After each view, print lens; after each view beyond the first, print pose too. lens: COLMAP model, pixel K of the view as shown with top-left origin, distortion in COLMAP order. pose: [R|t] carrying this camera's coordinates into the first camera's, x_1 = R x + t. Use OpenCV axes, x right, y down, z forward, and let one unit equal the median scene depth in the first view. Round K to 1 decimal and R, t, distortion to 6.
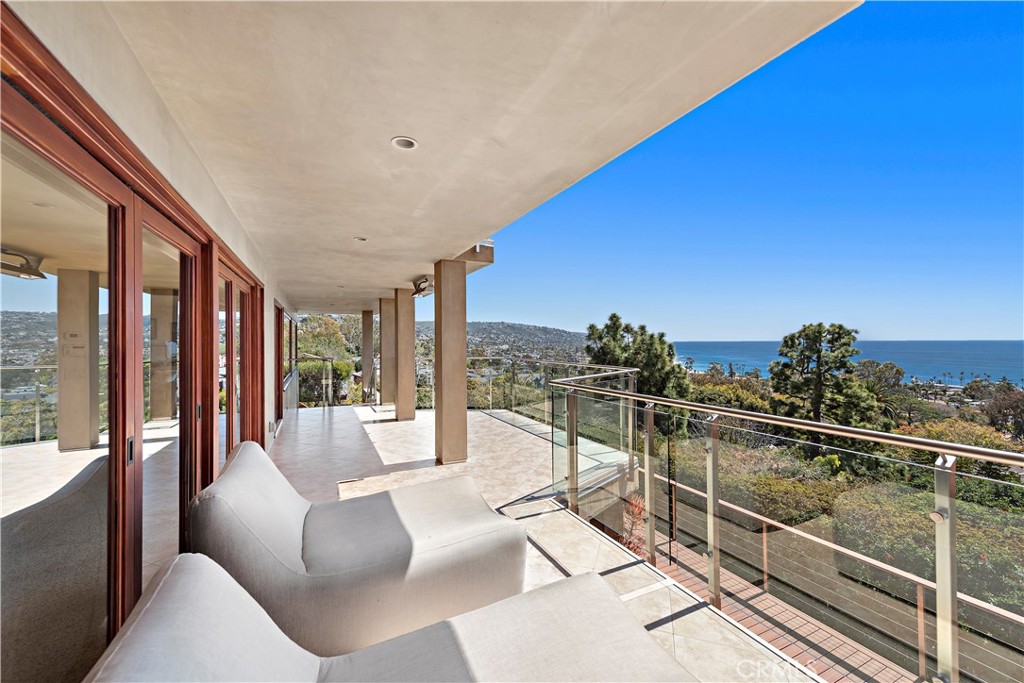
lens RADIAL K [[406.0, 0, 512.0], [0, 406.0, 341.5], [0, 0, 1]] dist [0.001806, 0.000093]
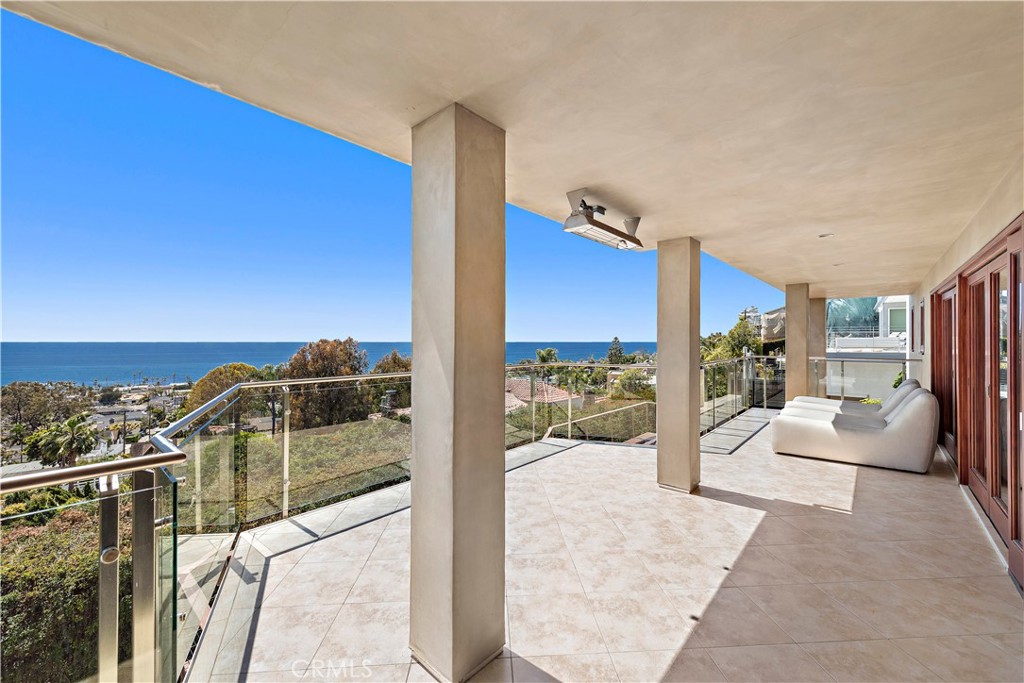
lens RADIAL K [[406.0, 0, 512.0], [0, 406.0, 341.5], [0, 0, 1]] dist [0.001806, 0.000093]
pose [[-0.390394, 0.005436, 0.920632, -0.774330], [0.005416, 0.999979, -0.003608, 0.009252], [-0.920632, 0.003578, -0.390415, 1.644952]]
